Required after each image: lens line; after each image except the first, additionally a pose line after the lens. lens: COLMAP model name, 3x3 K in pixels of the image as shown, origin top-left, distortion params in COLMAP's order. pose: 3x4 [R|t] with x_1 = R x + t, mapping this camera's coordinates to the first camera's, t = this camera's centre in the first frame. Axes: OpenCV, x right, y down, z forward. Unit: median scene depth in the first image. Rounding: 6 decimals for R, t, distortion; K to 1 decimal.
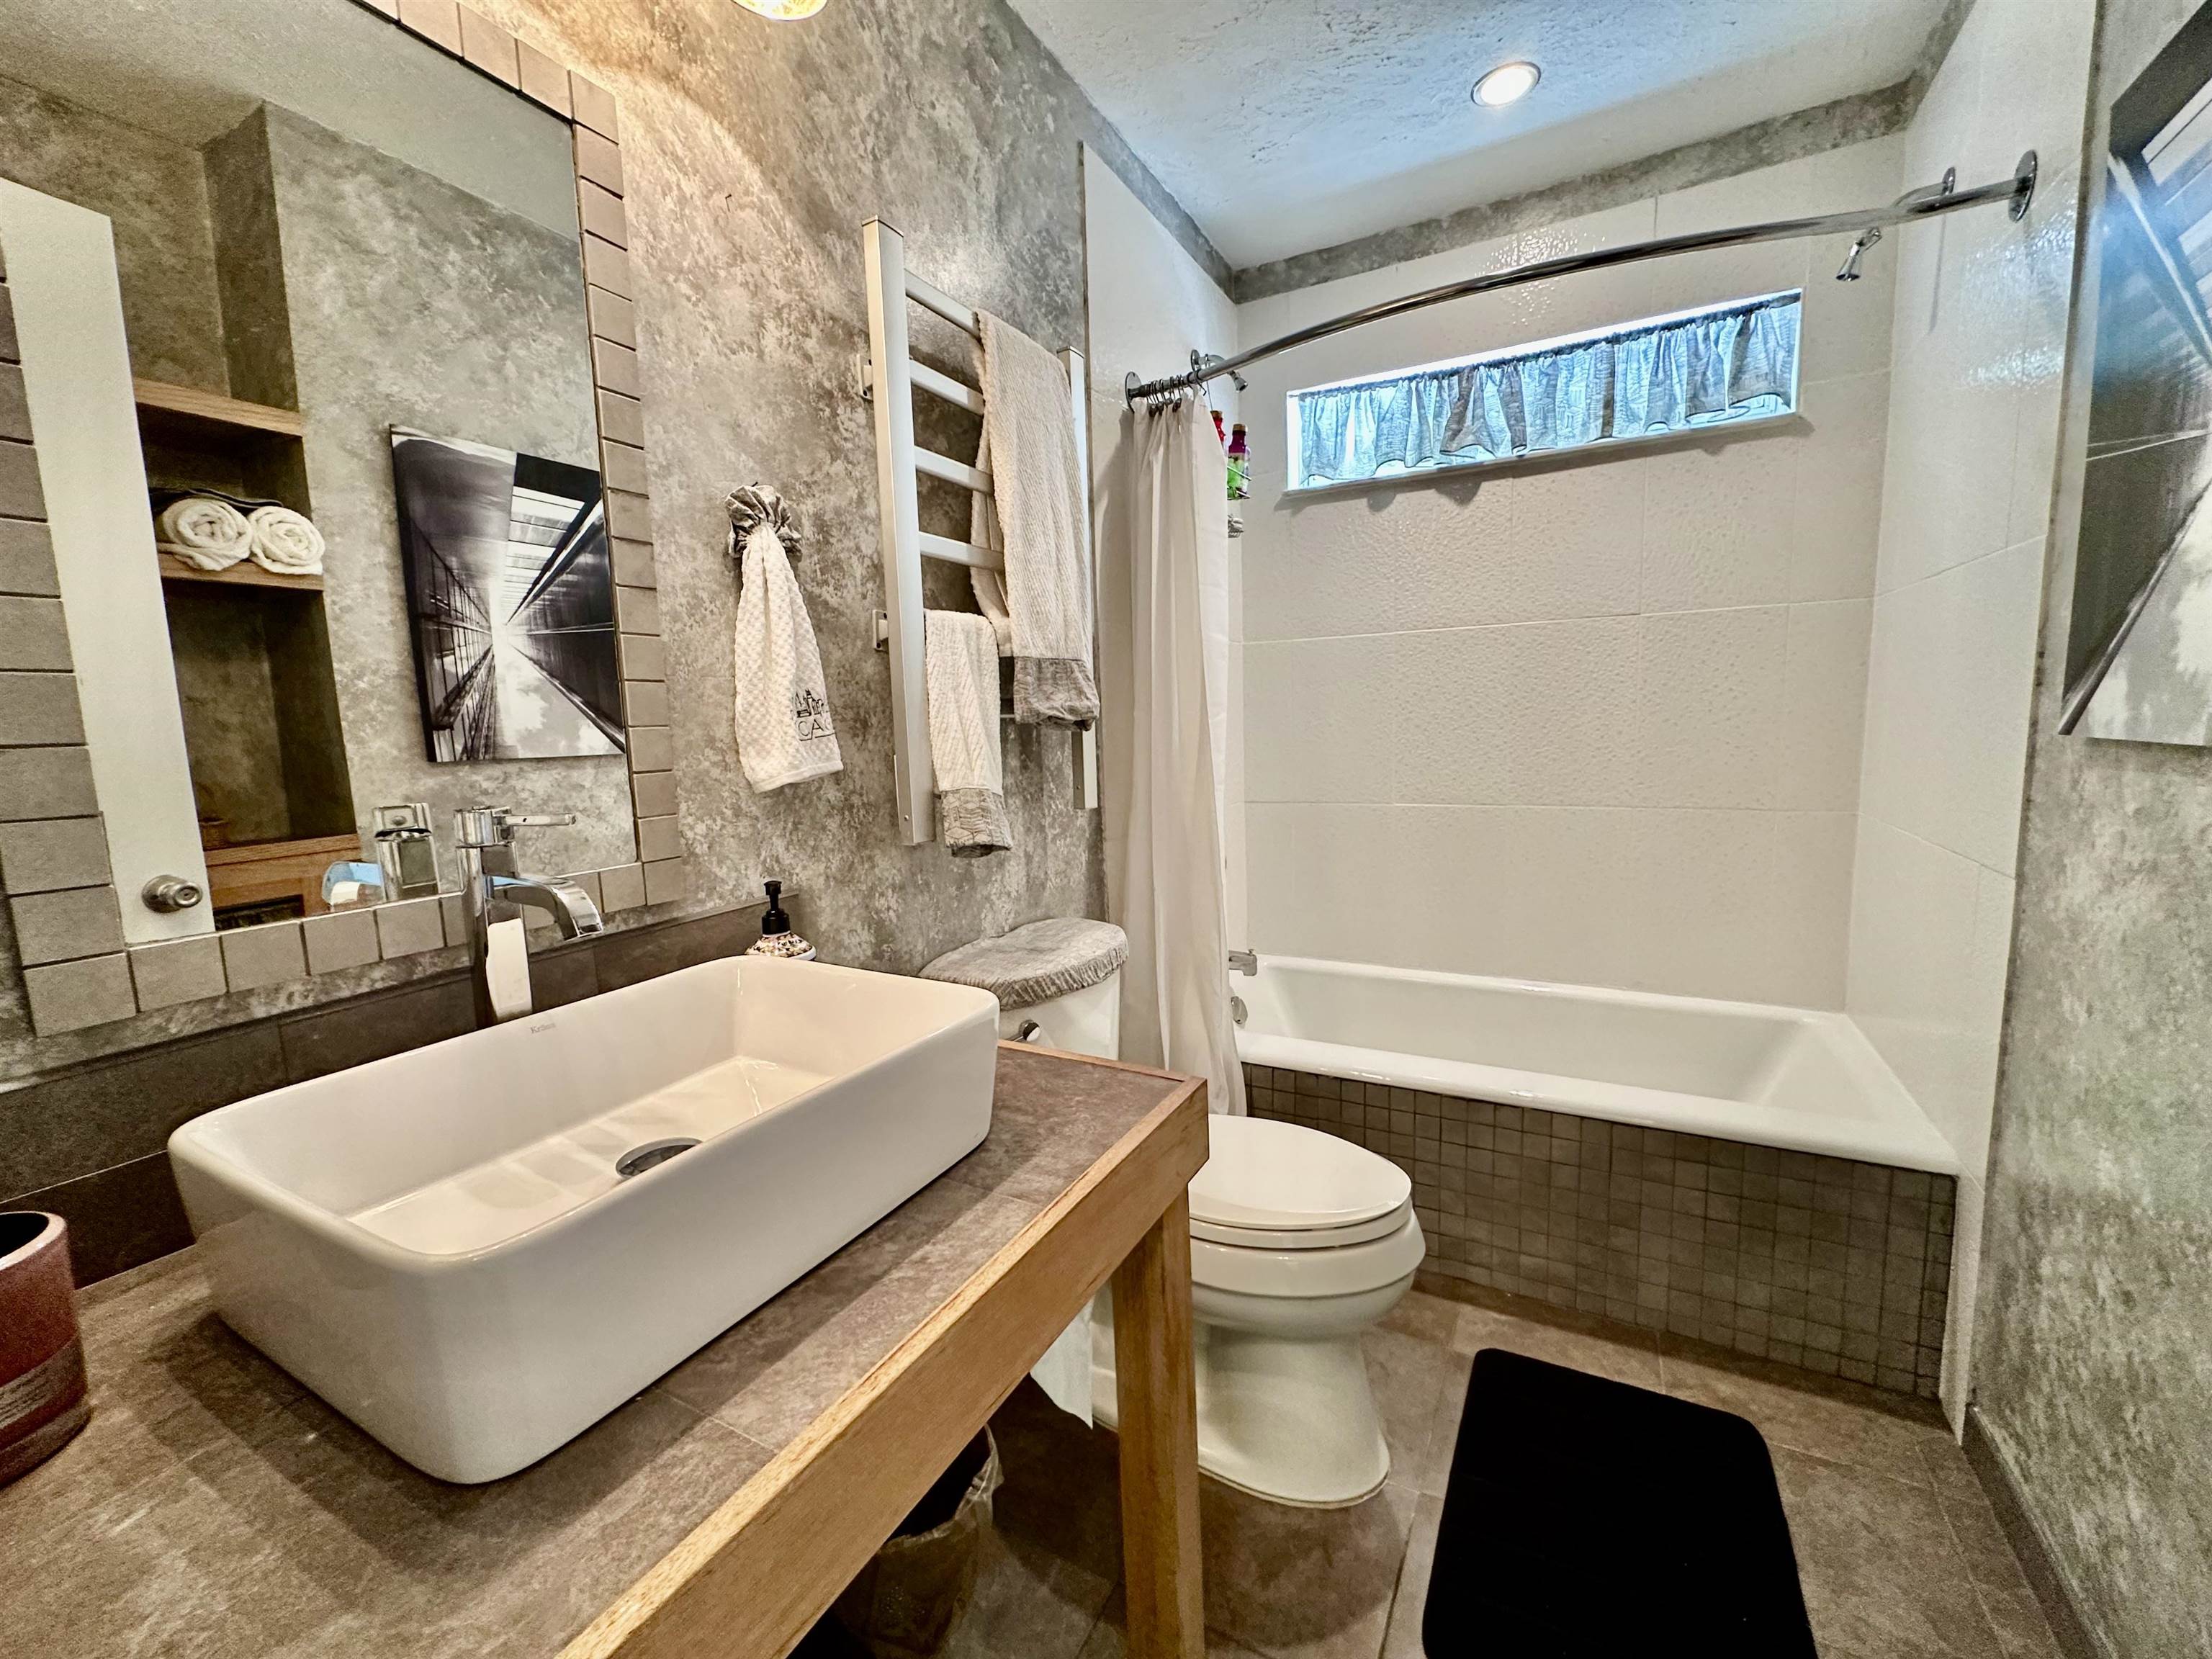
lens RADIAL K [[882.9, 0, 1106.6], [0, 882.9, 825.4], [0, 0, 1]] dist [-0.007055, 0.001542]
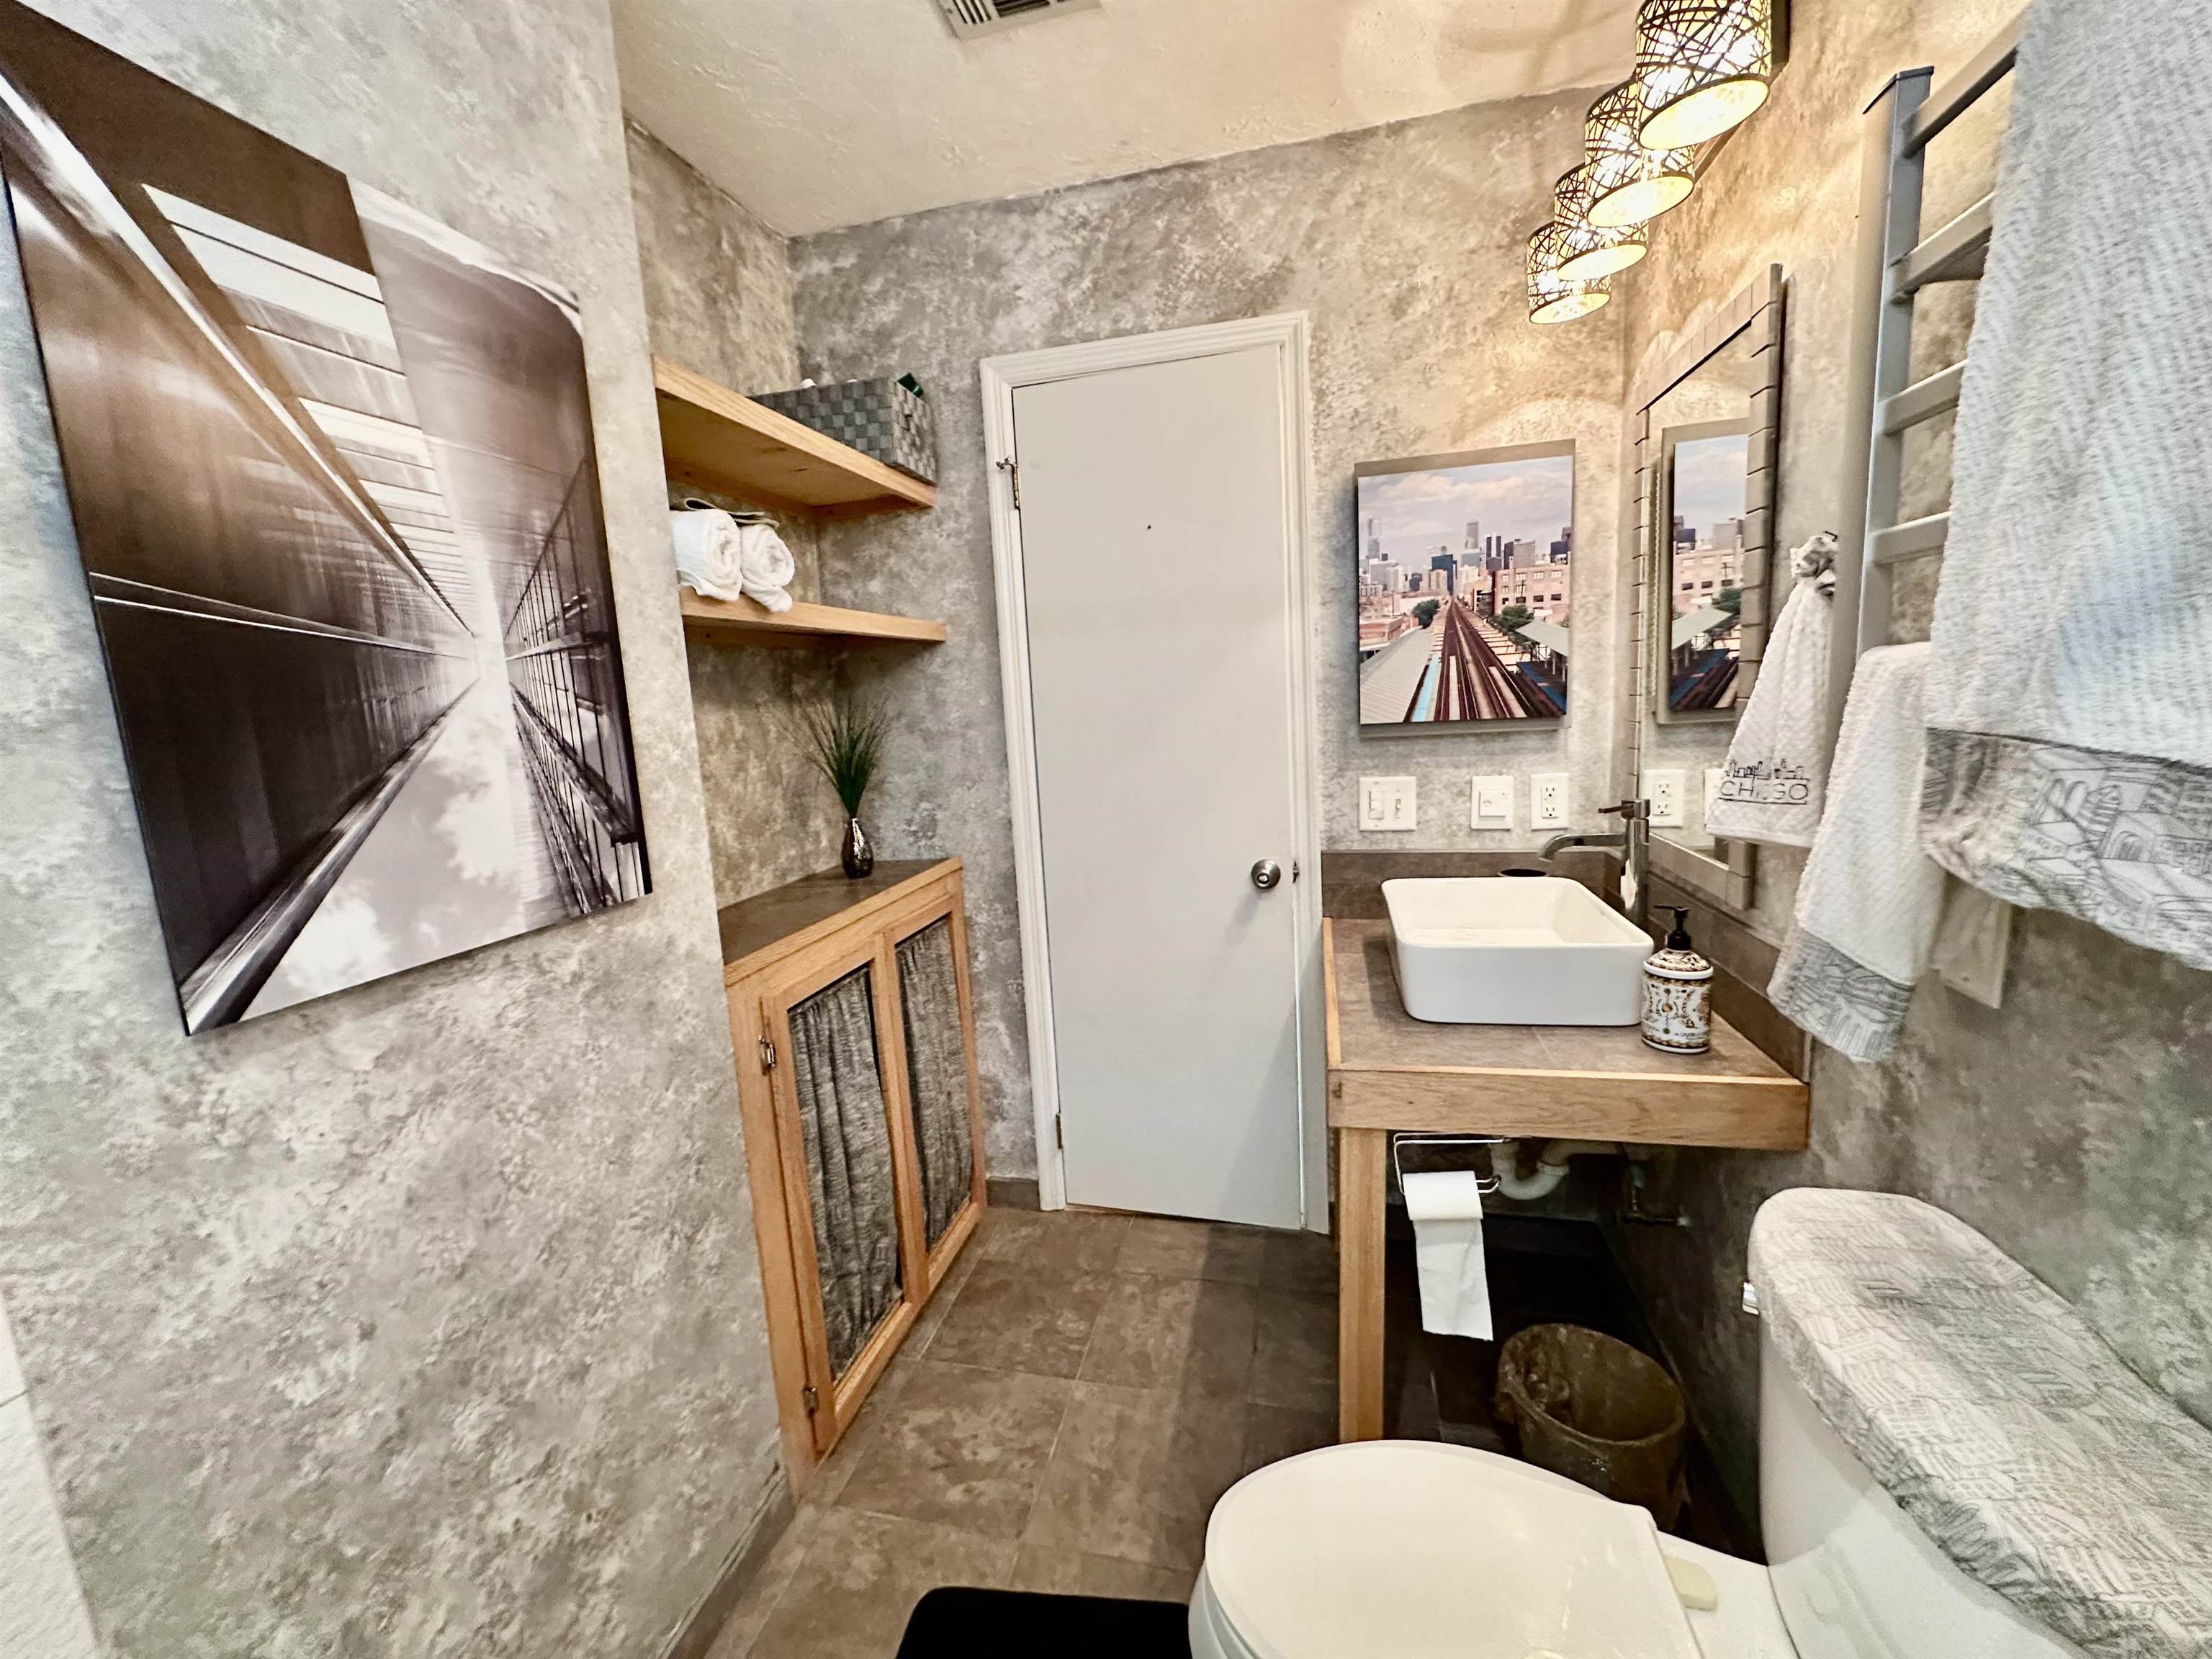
lens RADIAL K [[882.9, 0, 1104.9], [0, 882.9, 826.5], [0, 0, 1]] dist [-0.007055, 0.001542]
pose [[-0.961100, 0.128609, -0.244431, 0.886211], [0.058819, 0.959980, 0.273824, -0.560533], [0.269865, 0.248795, -0.930201, 2.534940]]
